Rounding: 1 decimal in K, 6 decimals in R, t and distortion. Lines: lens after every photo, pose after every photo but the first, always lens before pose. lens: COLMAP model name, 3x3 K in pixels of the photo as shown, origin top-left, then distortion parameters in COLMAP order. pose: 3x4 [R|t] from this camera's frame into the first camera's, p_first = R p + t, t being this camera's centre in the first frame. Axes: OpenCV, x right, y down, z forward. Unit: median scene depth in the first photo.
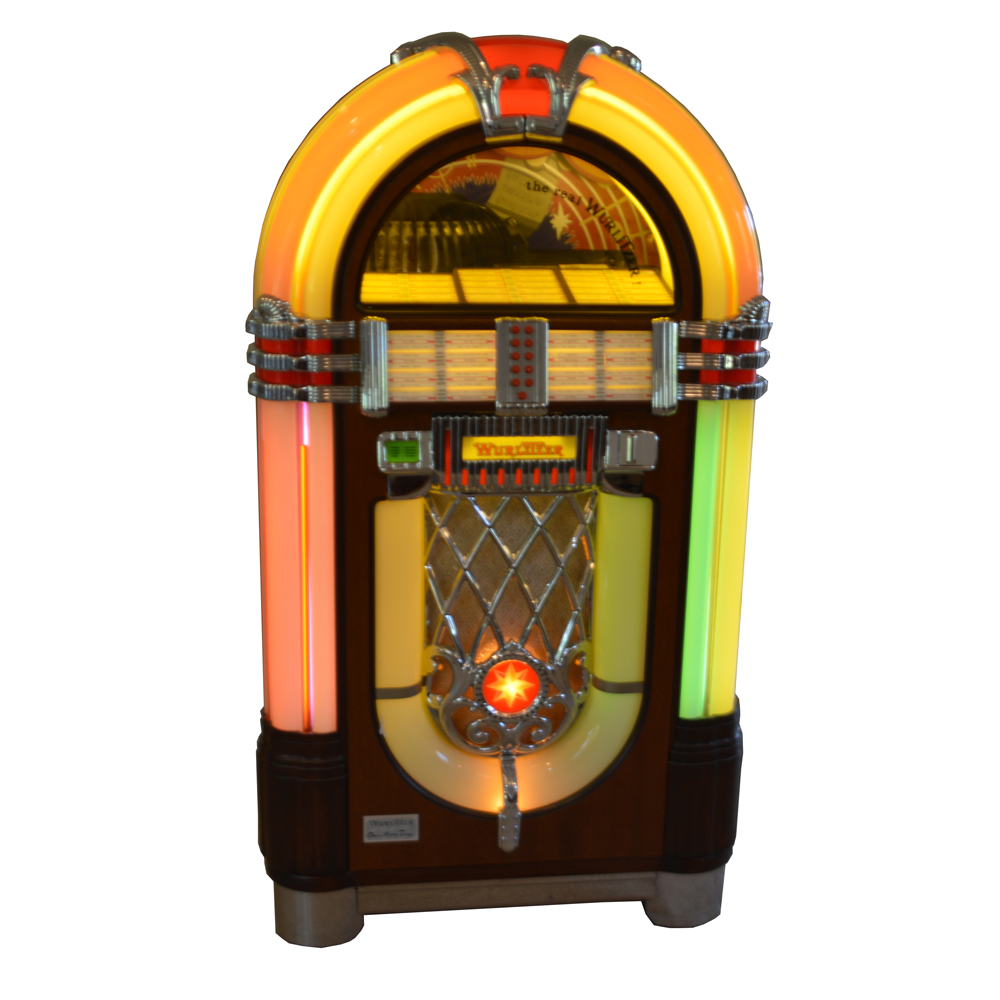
lens RADIAL K [[1234.8, 0, 510.1], [0, 1234.8, 491.1], [0, 0, 1]] dist [-0.034065, 0.000000]
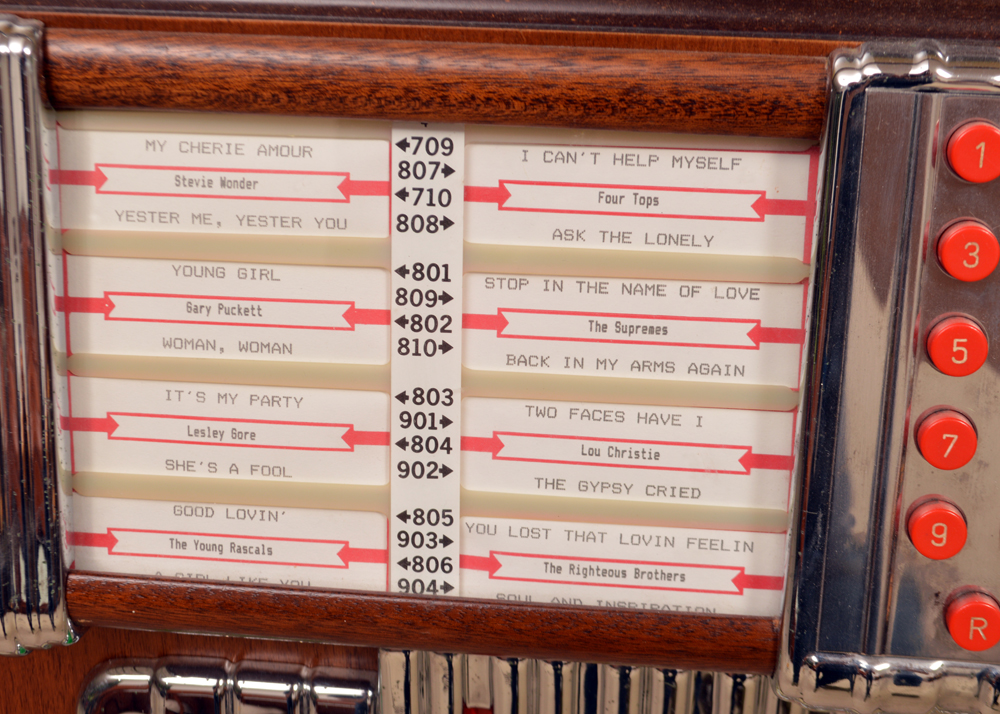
lens RADIAL K [[1648.0, 0, 502.2], [0, 1648.0, 351.7], [0, 0, 1]] dist [-0.015452, 0.000000]
pose [[0.970828, 0.097426, -0.219094, -0.004168], [-0.050574, 0.976377, 0.210072, -0.141911], [0.234384, -0.192863, 0.952821, 0.803778]]
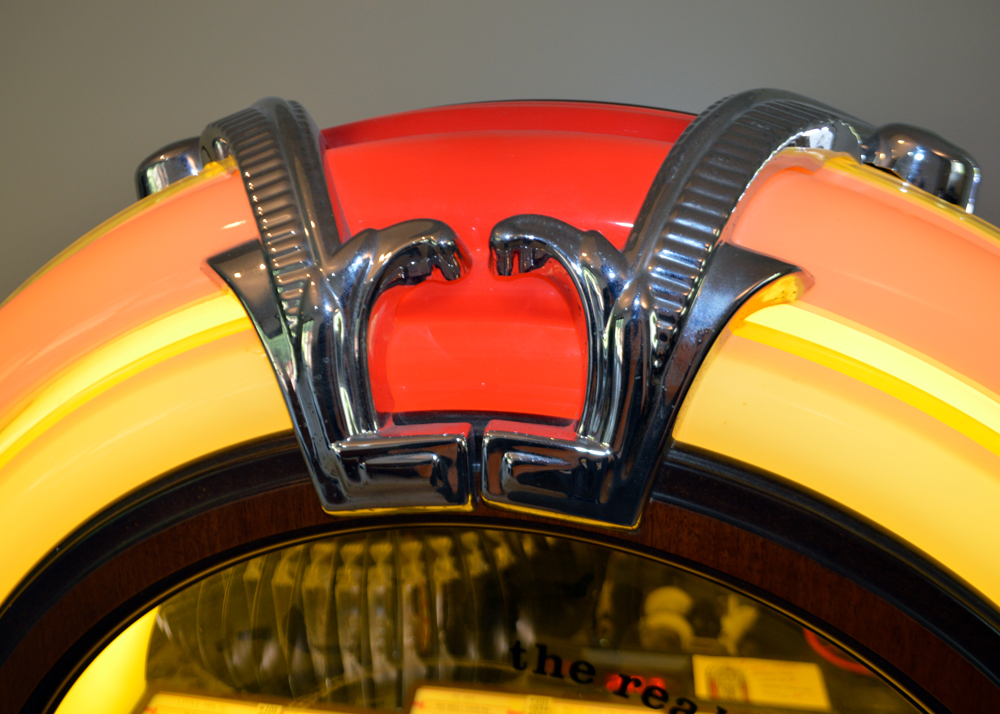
lens RADIAL K [[821.5, 0, 503.5], [0, 821.5, 361.7], [0, 0, 1]] dist [-0.023388, 0.028169]
pose [[0.958884, 0.042439, -0.280608, 0.057354], [-0.057858, 0.997223, -0.046890, -0.292928], [0.277839, 0.061197, 0.958677, 0.800740]]
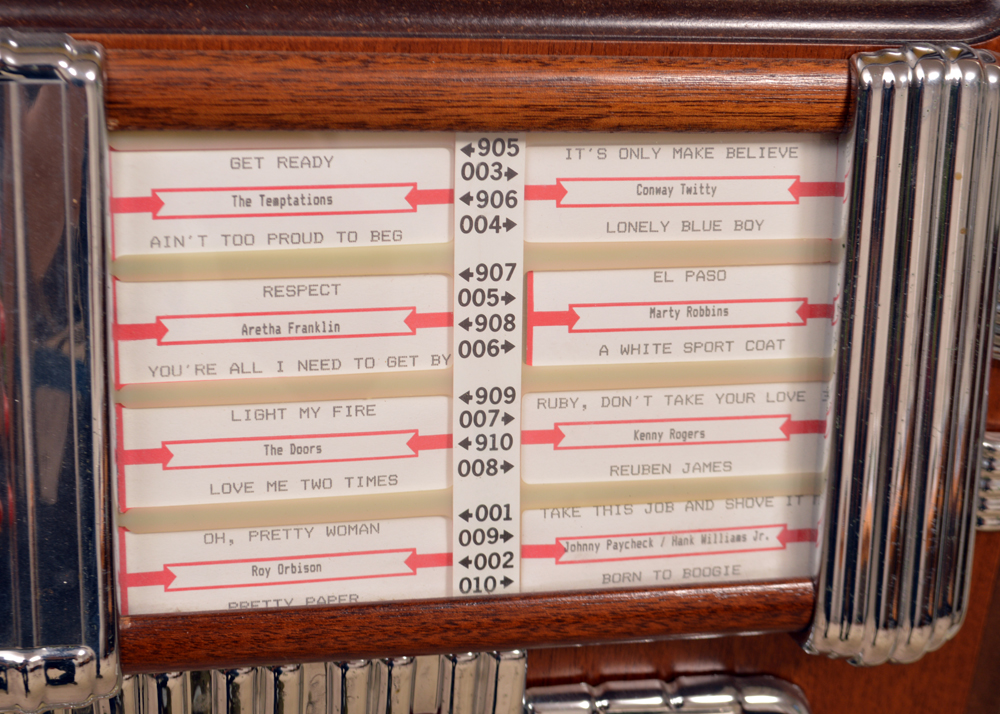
lens RADIAL K [[1724.4, 0, 498.2], [0, 1724.4, 350.9], [0, 0, 1]] dist [-0.017756, 0.000000]
pose [[0.997469, 0.014064, 0.069701, 0.059920], [-0.026916, 0.981982, 0.187048, -0.142194], [-0.065815, -0.188451, 0.979875, 0.799858]]
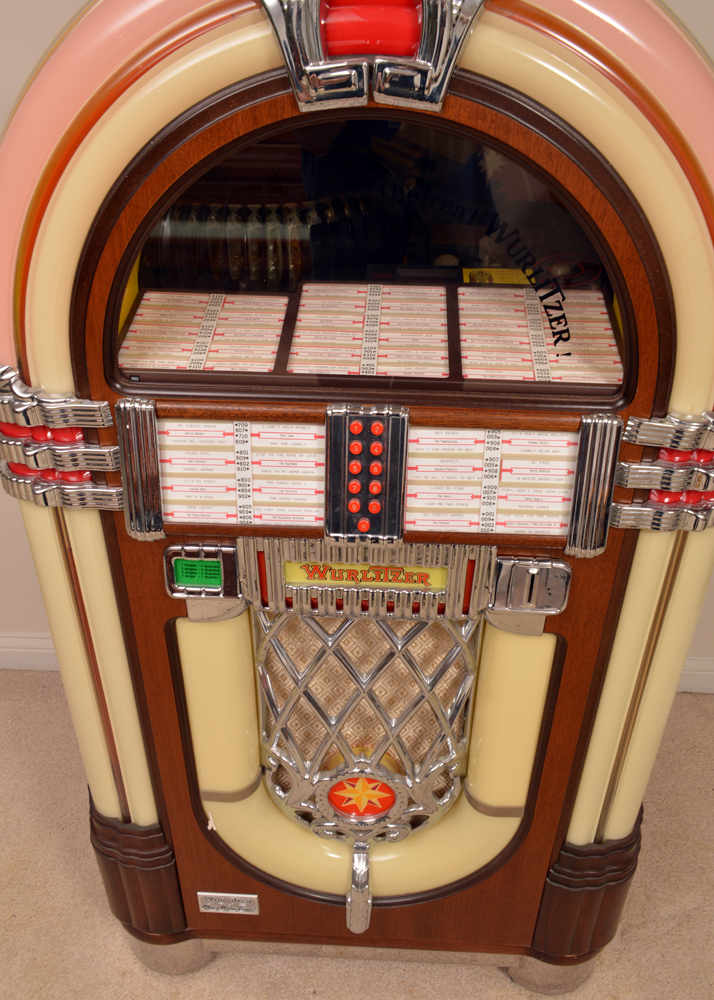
lens RADIAL K [[821.5, 0, 362.9], [0, 821.5, 498.9], [0, 0, 1]] dist [-0.023388, 0.028169]
pose [[0.984946, 0.087954, -0.148811, 0.072162], [-0.039577, 0.952750, 0.301166, -0.218852], [0.168268, -0.290743, 0.941889, 0.585543]]
